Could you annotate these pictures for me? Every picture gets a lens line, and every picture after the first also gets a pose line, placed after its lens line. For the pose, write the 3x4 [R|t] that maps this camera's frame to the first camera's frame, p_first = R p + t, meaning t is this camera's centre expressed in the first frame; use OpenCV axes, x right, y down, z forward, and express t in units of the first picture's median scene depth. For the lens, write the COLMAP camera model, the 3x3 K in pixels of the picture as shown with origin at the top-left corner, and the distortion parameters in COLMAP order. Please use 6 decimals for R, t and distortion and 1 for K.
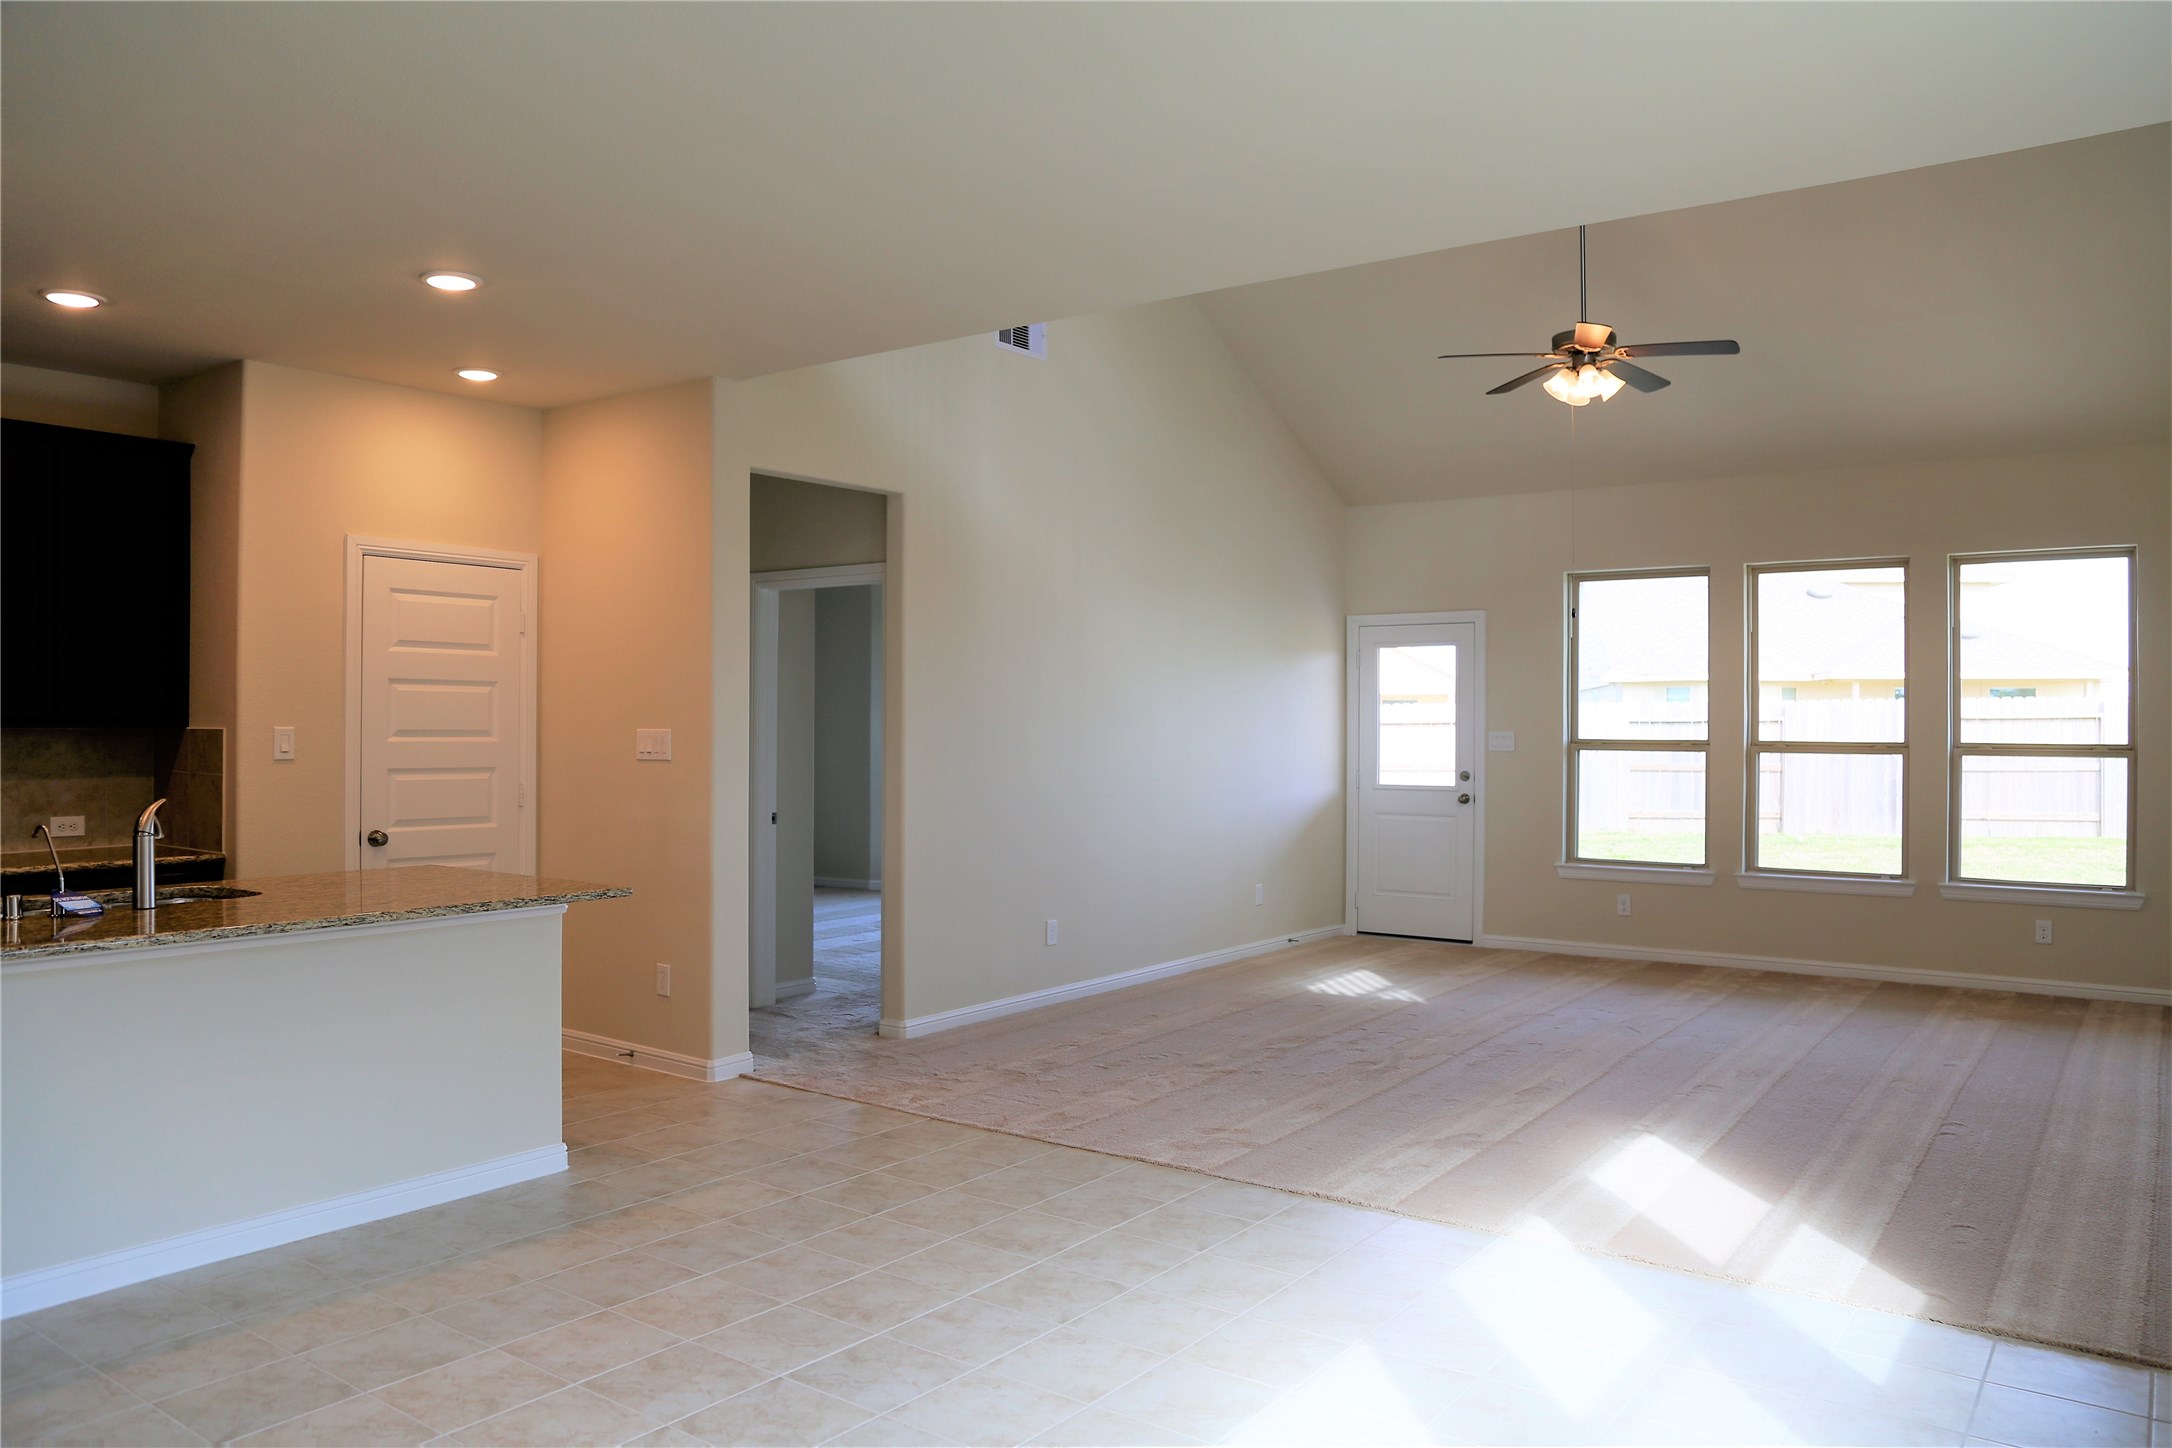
lens RADIAL K [[1551.6, 0, 1105.6], [0, 1551.6, 707.0], [0, 0, 1]] dist [-0.106731, 0.070294]
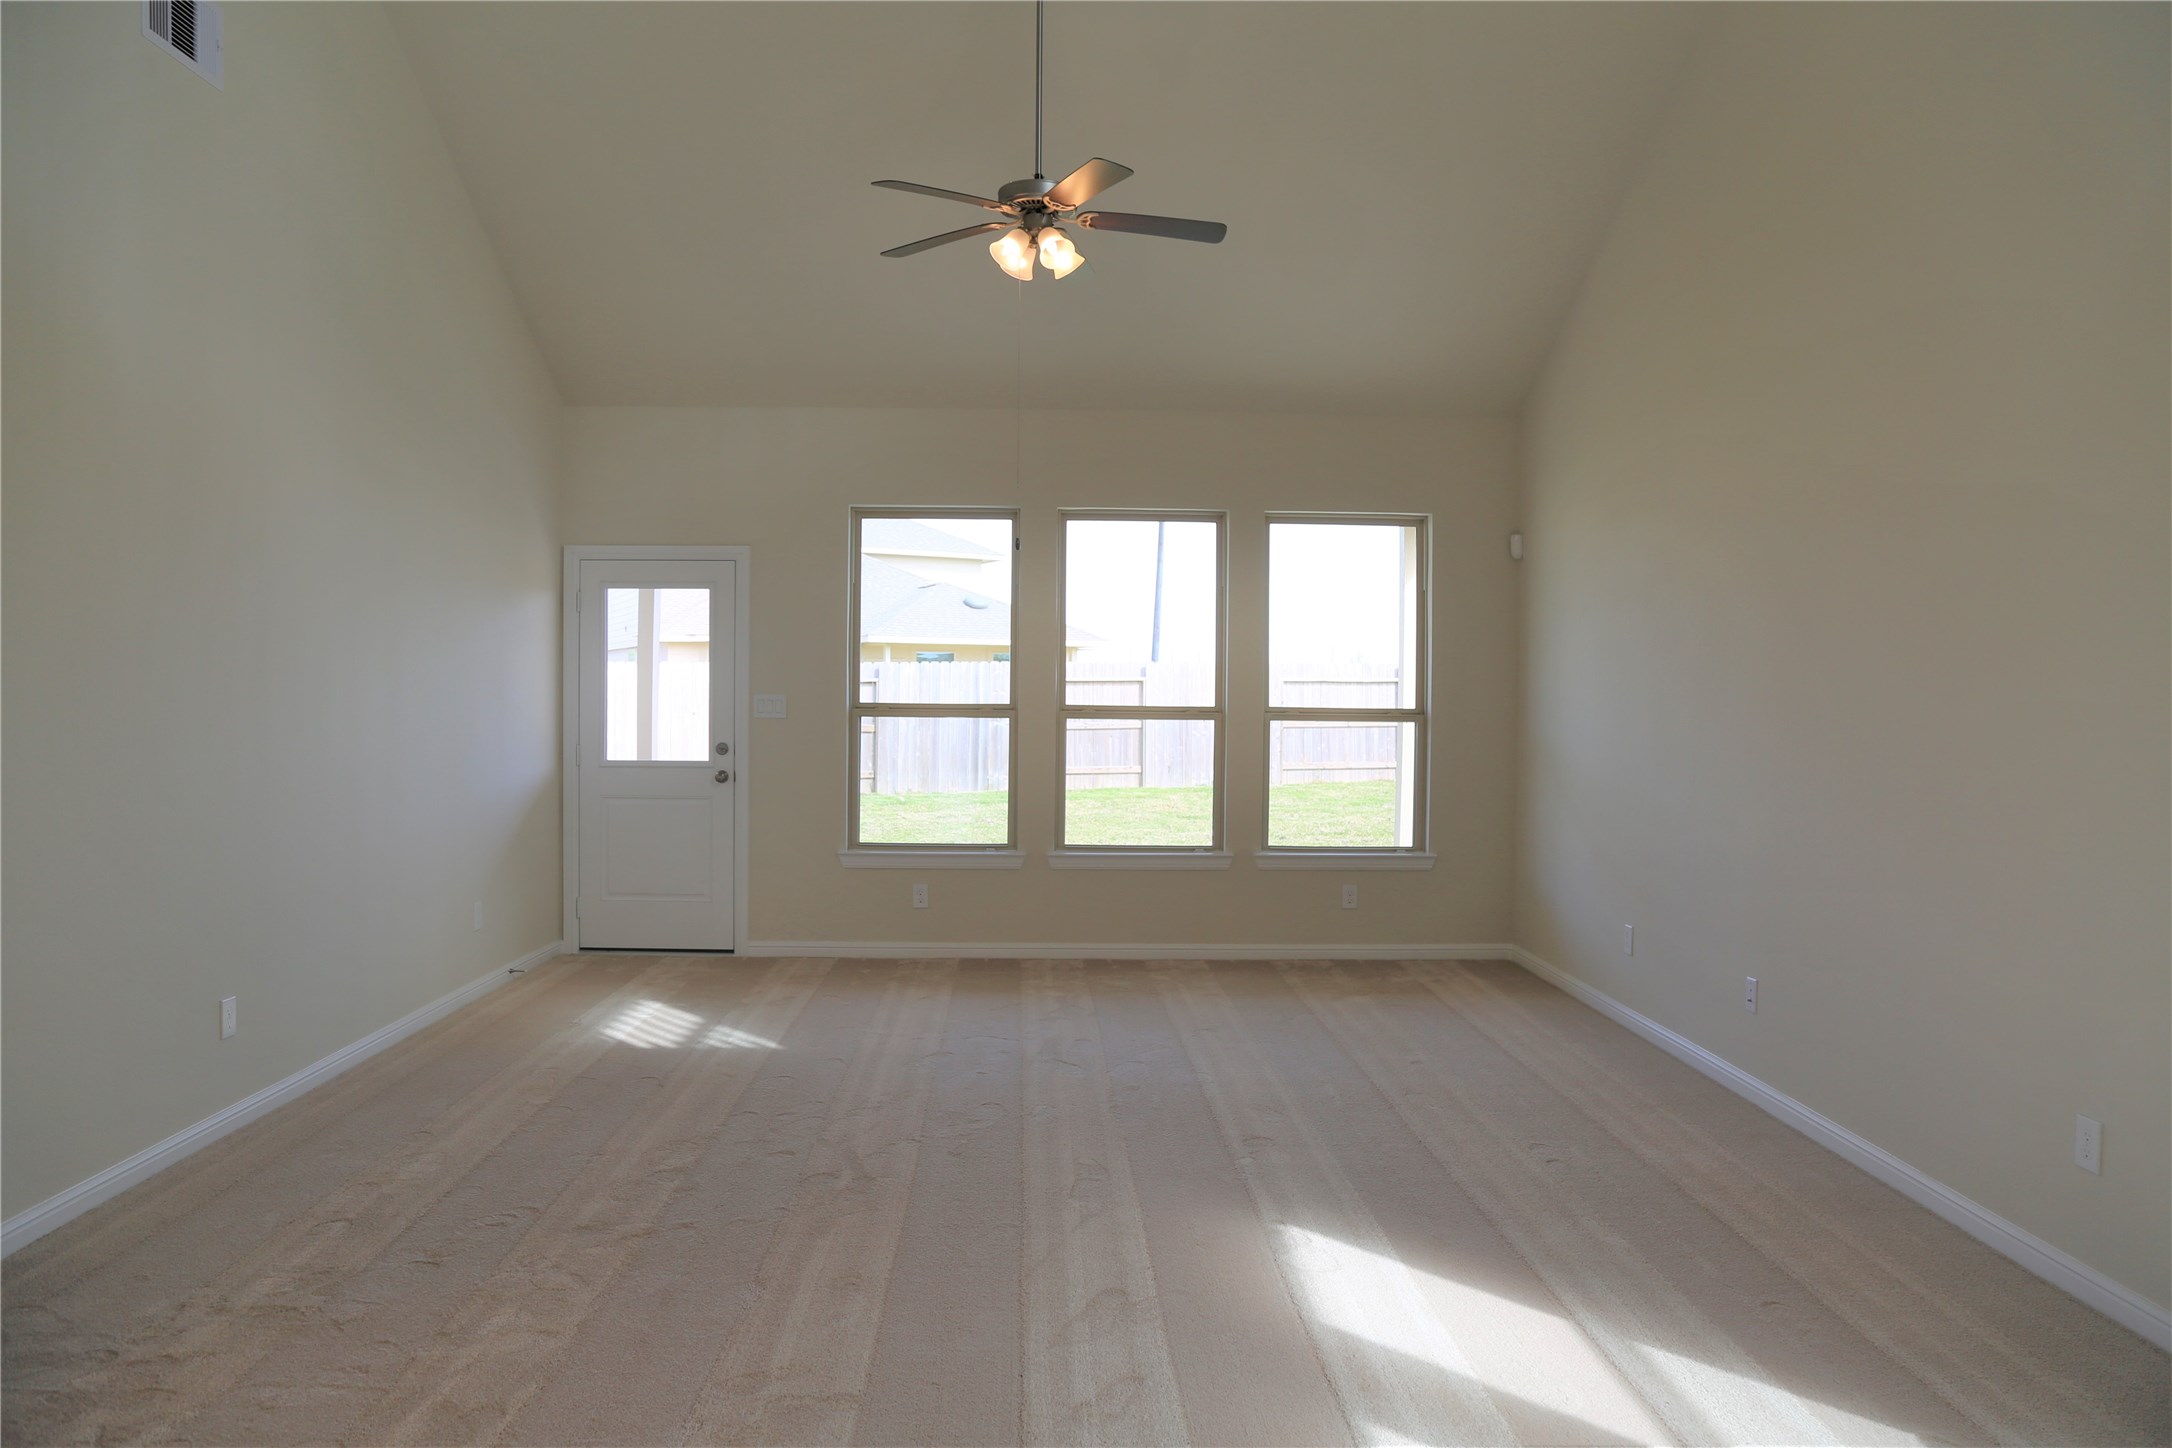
lens RADIAL K [[1551.6, 0, 1190.7], [0, 1551.6, 704.9], [0, 0, 1]] dist [-0.106731, 0.070294]
pose [[0.794330, -0.002750, 0.607480, -0.069899], [-0.011183, 0.999754, 0.019149, 0.003234], [-0.607383, -0.022004, 0.794104, 0.217011]]
